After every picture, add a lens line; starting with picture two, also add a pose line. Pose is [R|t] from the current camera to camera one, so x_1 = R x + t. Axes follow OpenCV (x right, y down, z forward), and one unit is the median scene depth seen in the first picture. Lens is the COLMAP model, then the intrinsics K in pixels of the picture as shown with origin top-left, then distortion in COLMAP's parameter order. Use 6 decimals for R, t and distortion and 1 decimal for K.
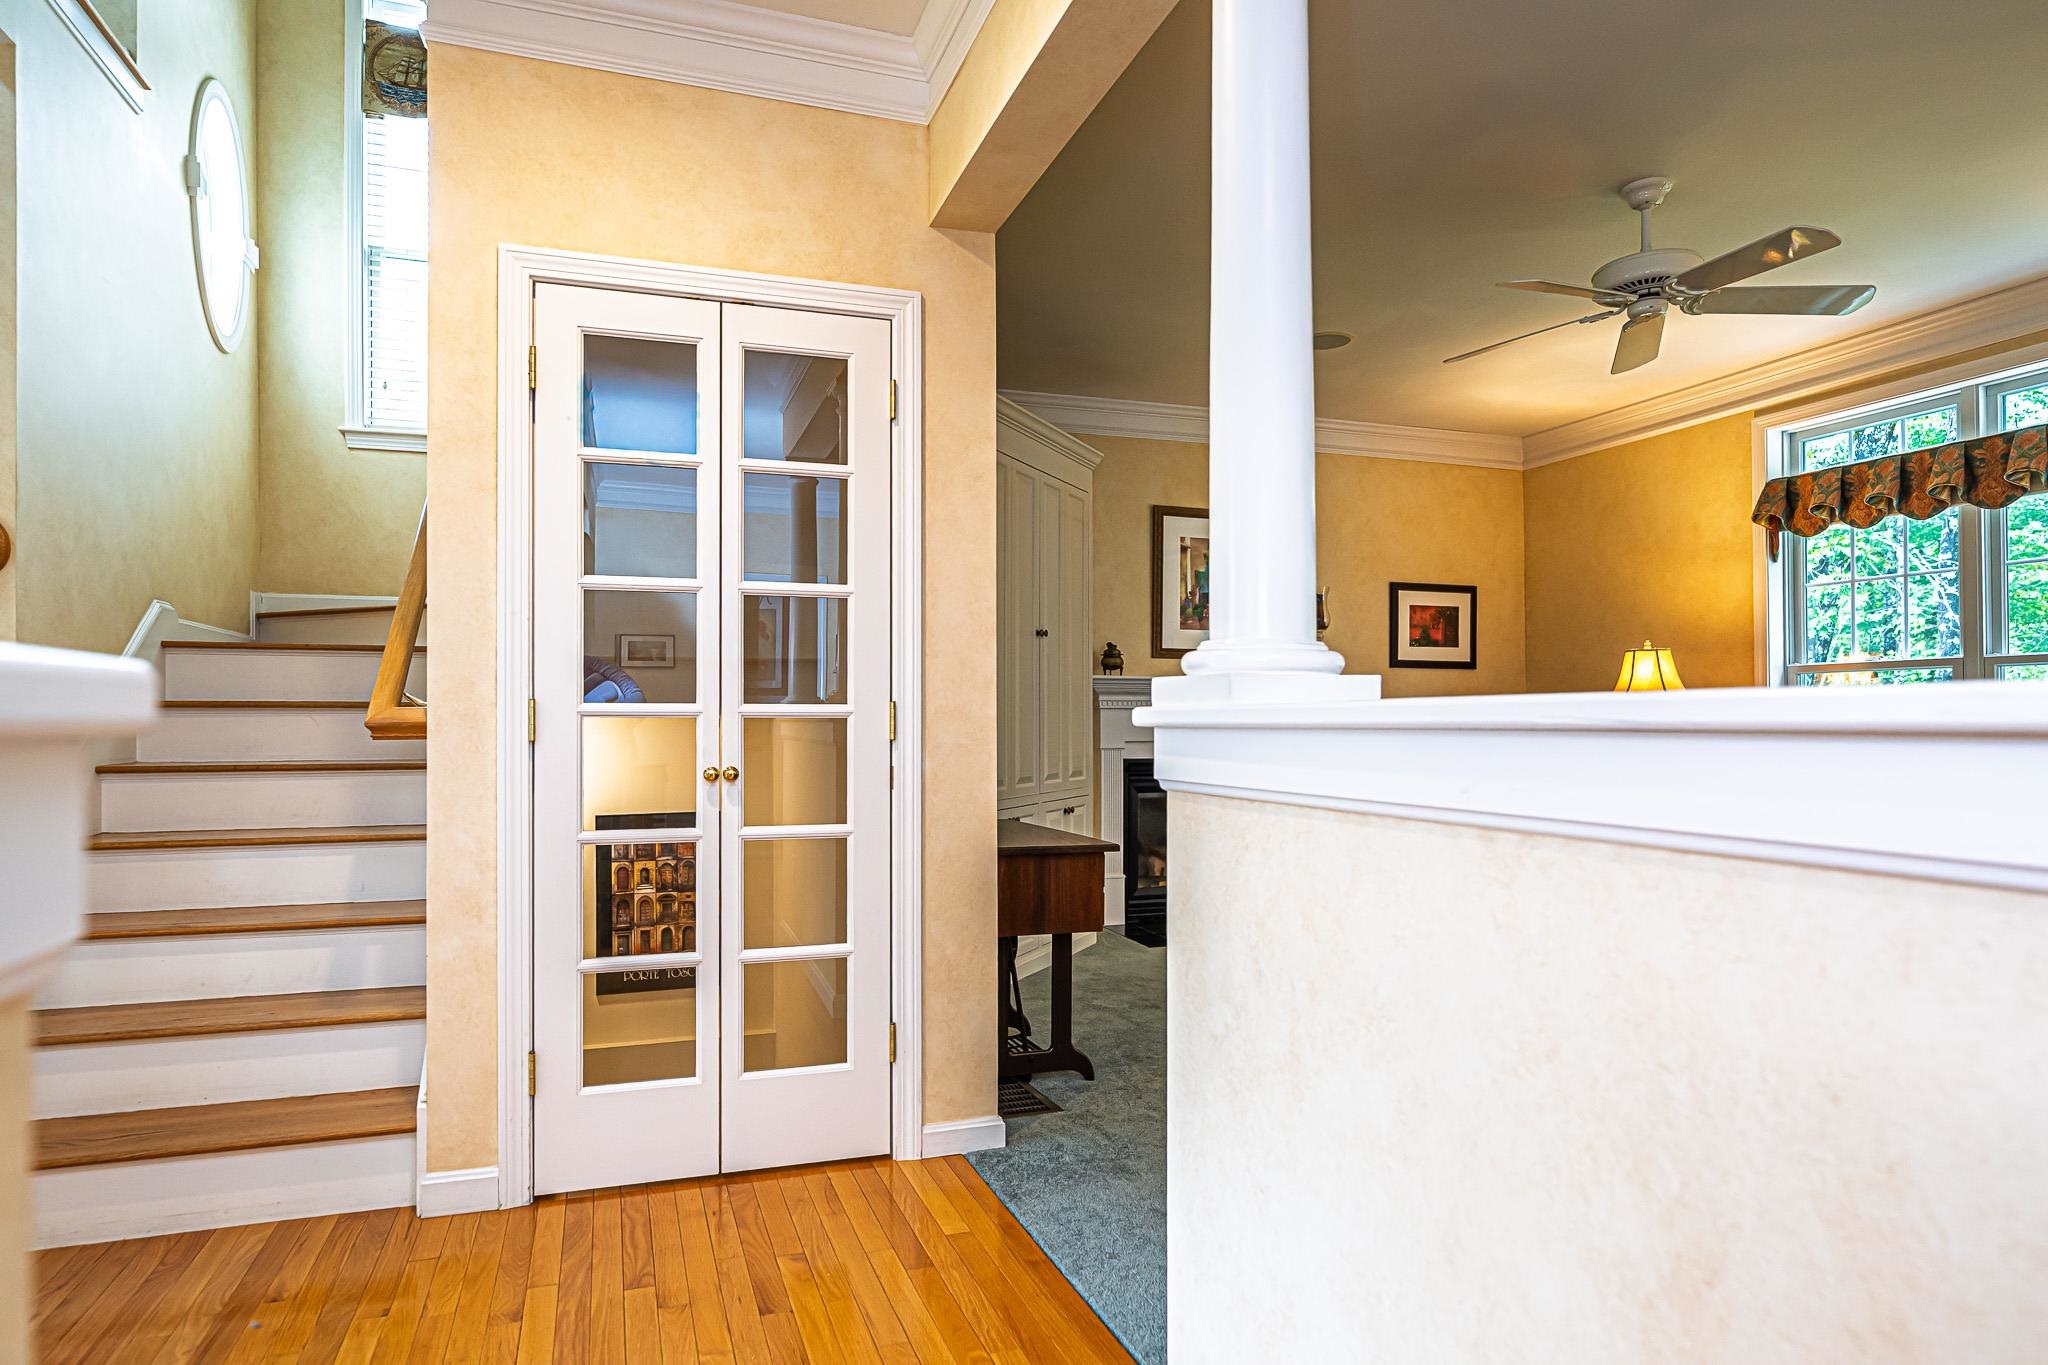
lens RADIAL K [[1166.8, 0, 1011.9], [0, 1166.8, 710.7], [0, 0, 1]] dist [0.003230, 0.000645]
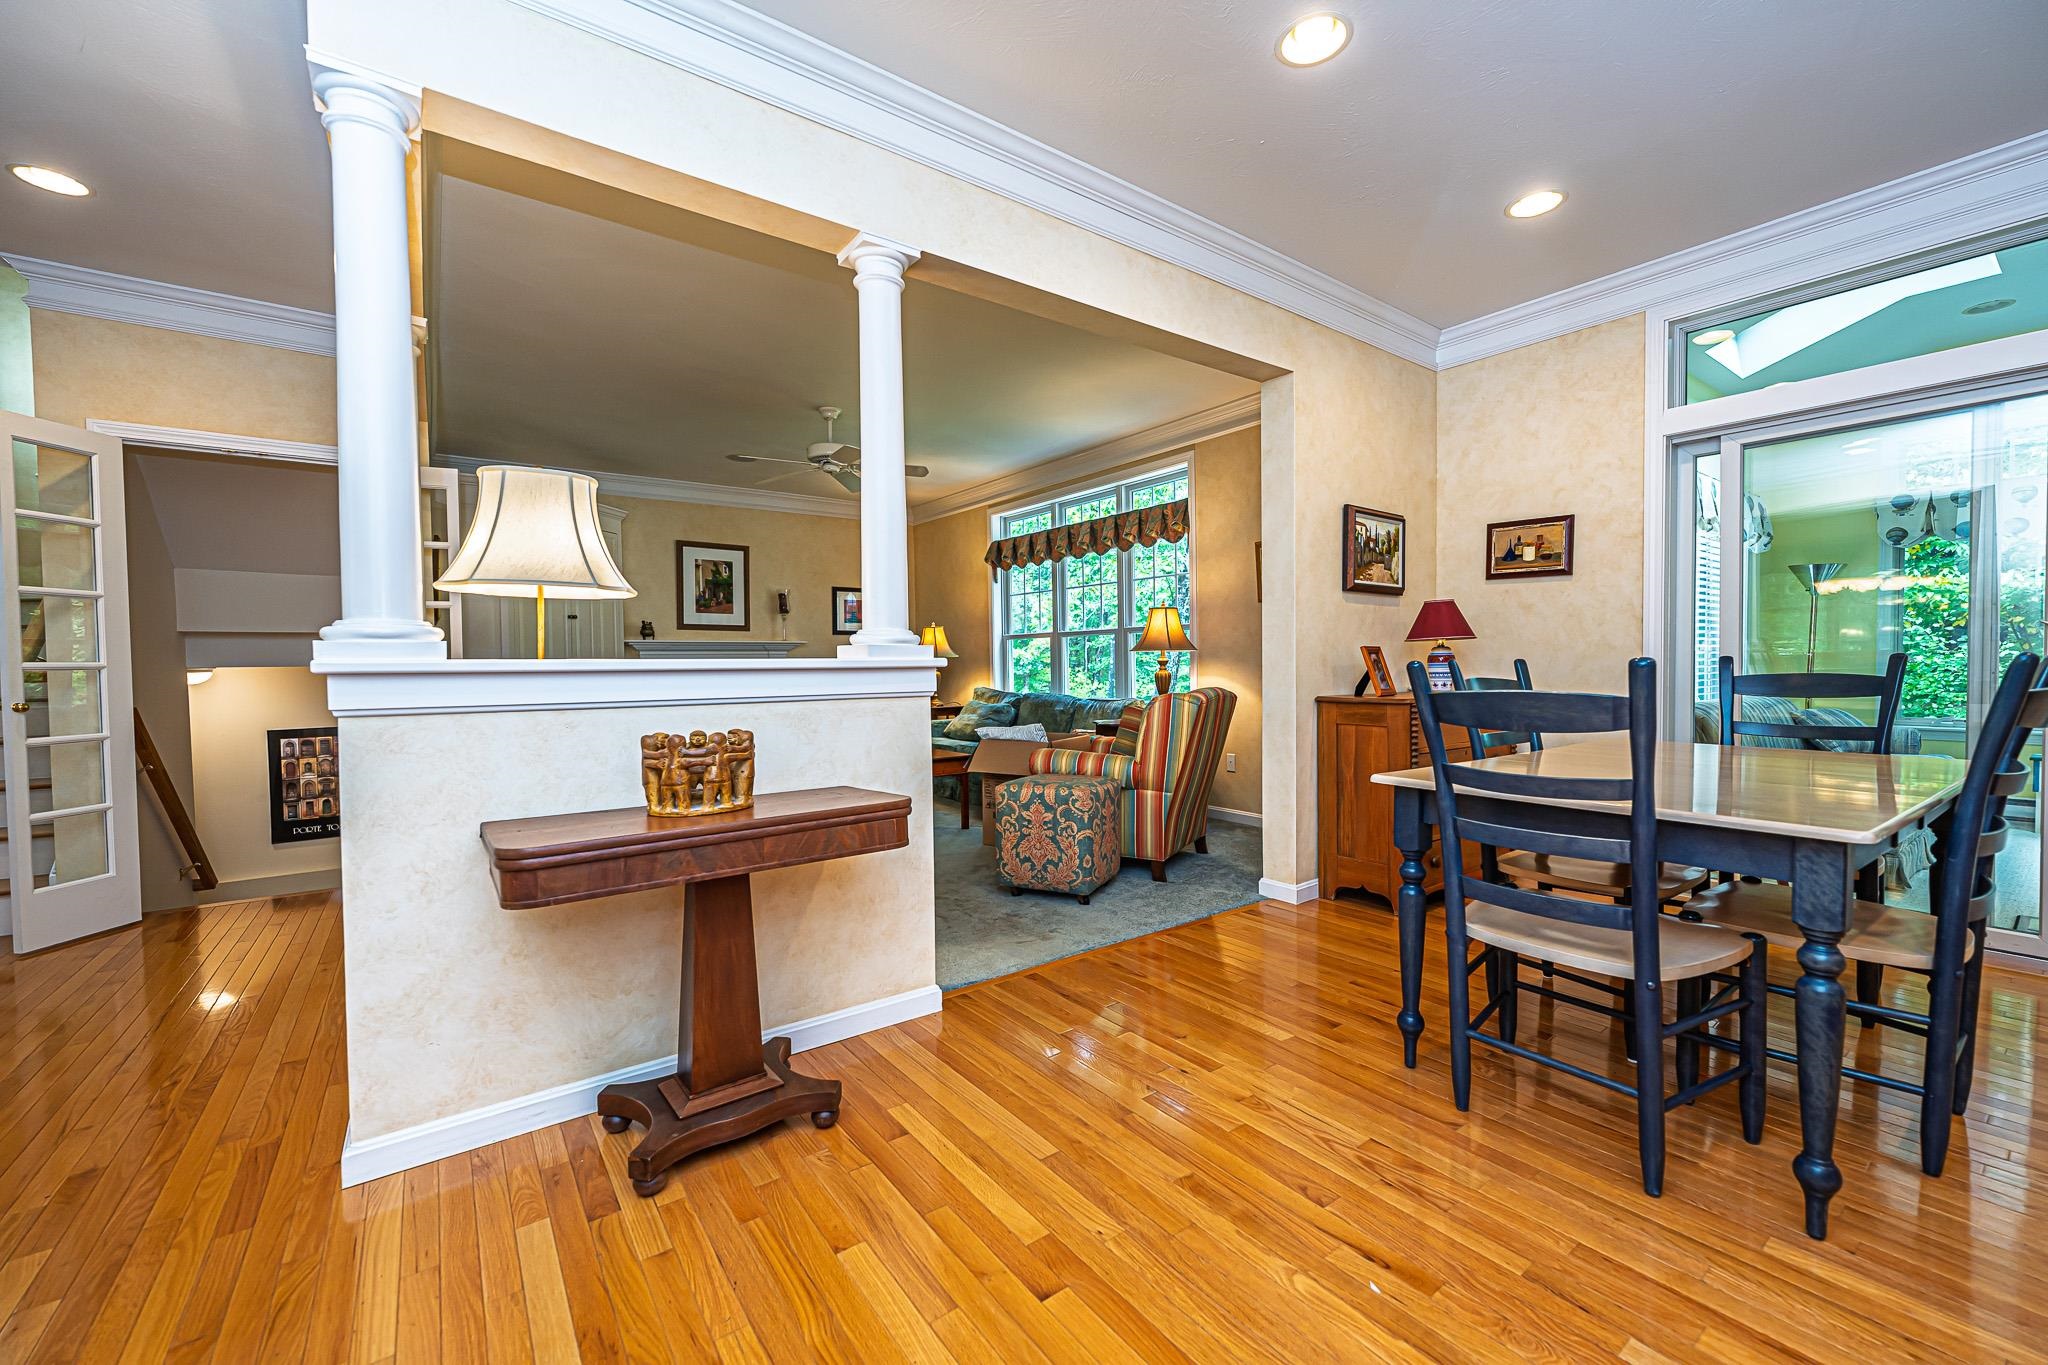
lens RADIAL K [[808.9, 0, 1026.5], [0, 808.9, 682.8], [0, 0, 1]] dist [-0.001207, -0.000171]
pose [[0.954480, -0.017178, 0.297781, 0.276877], [0.007720, 0.999429, 0.032907, -0.002368], [-0.298176, -0.029110, 0.954067, -0.319092]]
